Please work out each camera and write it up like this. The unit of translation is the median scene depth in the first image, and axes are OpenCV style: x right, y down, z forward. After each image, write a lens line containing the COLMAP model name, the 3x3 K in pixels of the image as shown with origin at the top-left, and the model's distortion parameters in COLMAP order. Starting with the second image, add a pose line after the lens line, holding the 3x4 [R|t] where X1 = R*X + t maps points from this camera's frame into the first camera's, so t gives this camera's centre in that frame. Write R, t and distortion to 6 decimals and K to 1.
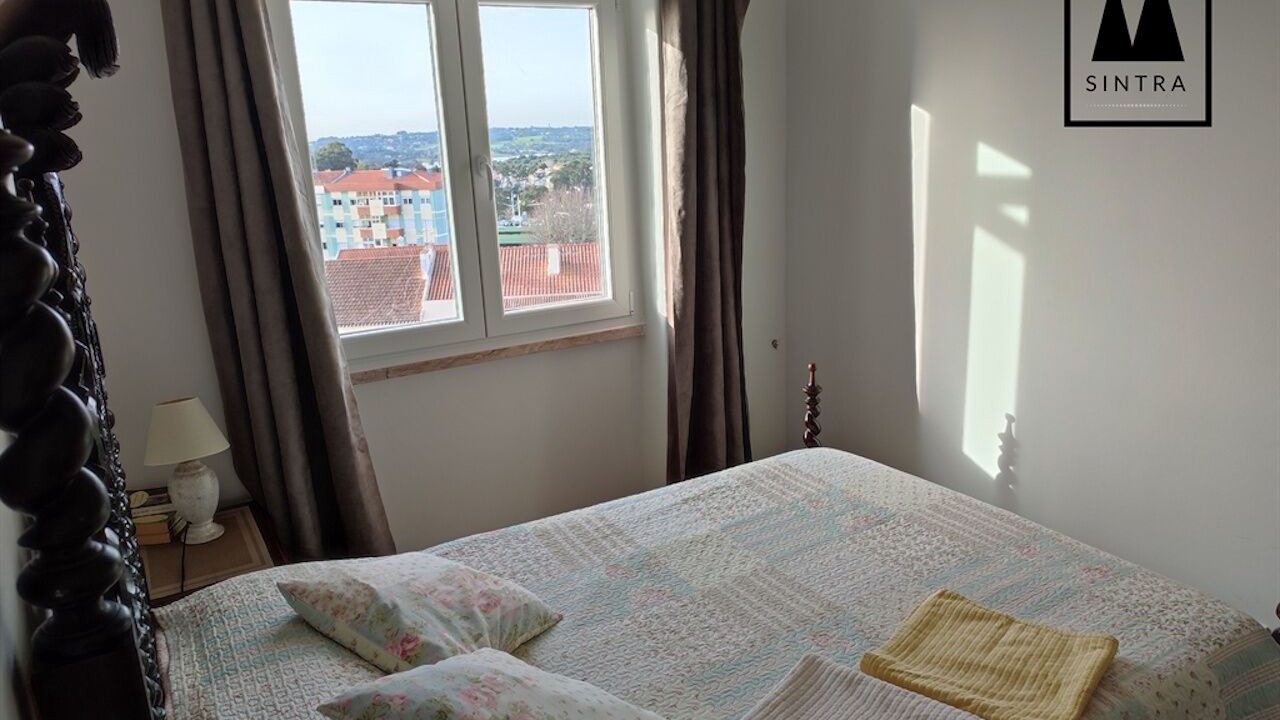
lens RADIAL K [[890.7, 0, 640.0], [0, 890.7, 360.0], [0, 0, 1]] dist [-0.003709, -0.006707]
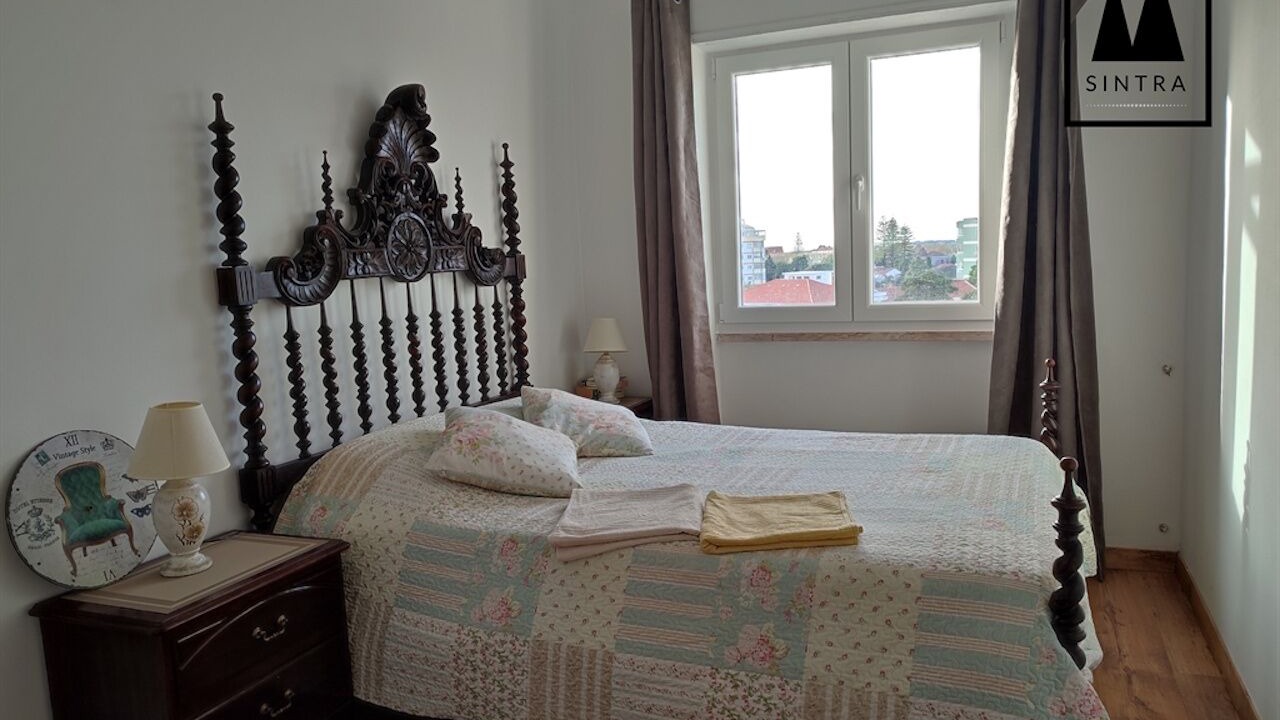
lens RADIAL K [[890.7, 0, 640.0], [0, 890.7, 360.0], [0, 0, 1]] dist [-0.003709, -0.006707]
pose [[0.614912, 0.119946, -0.779420, 0.654074], [-0.180525, 0.983530, 0.008934, 0.074369], [0.767655, 0.135212, 0.626438, 0.015154]]
